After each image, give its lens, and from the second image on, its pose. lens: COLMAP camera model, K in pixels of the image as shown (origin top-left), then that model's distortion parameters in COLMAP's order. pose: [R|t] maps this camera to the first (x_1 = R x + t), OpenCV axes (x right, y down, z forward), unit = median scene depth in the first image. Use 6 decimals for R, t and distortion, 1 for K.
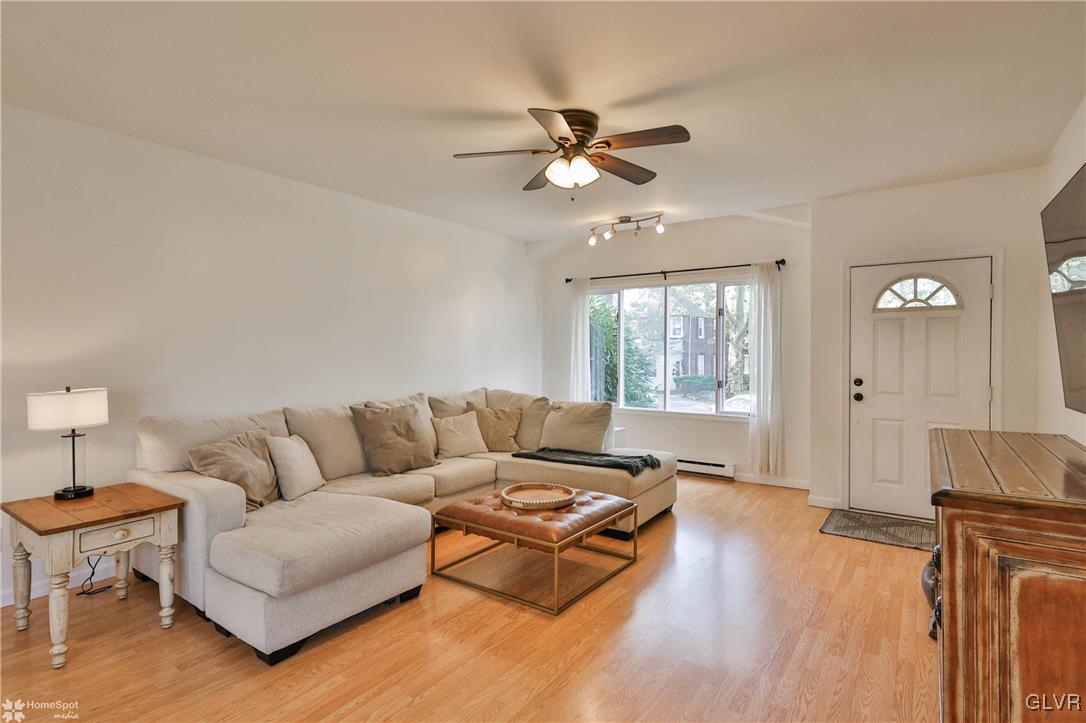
lens RADIAL K [[548.0, 0, 535.2], [0, 548.0, 361.7], [0, 0, 1]] dist [-0.007033, 0.009534]
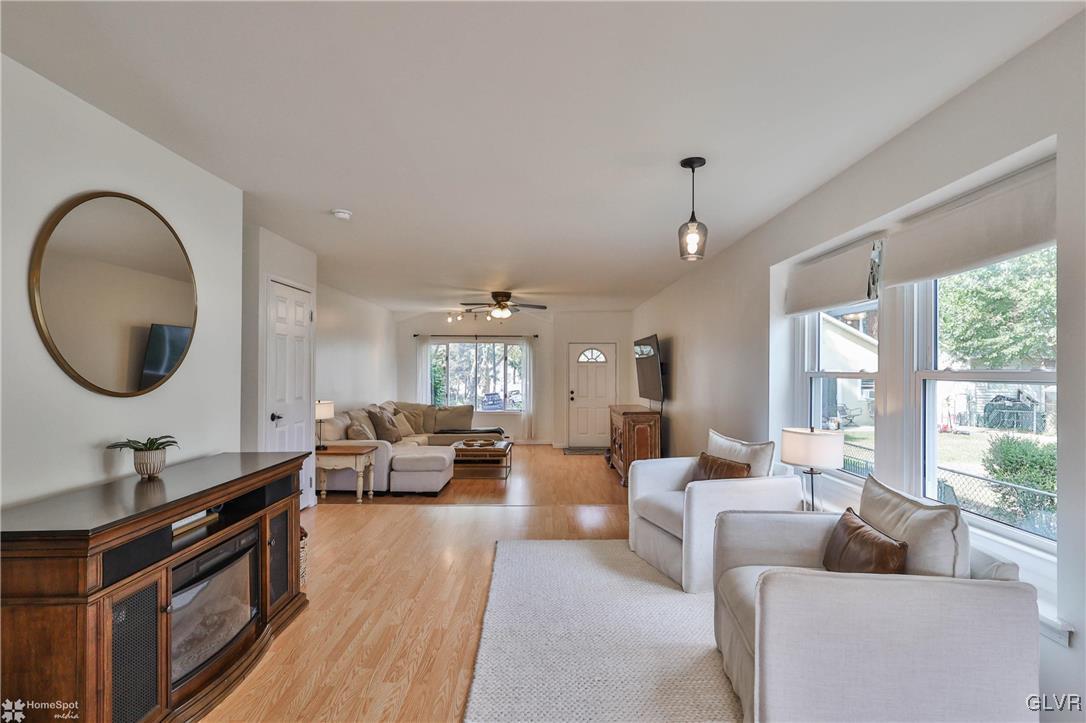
lens RADIAL K [[548.0, 0, 543.7], [0, 548.0, 369.3], [0, 0, 1]] dist [-0.007033, 0.009534]
pose [[0.812199, 0.003865, 0.583368, -0.909319], [0.007630, 0.999822, -0.017247, -0.023462], [-0.583331, 0.018459, 0.812025, -0.863049]]
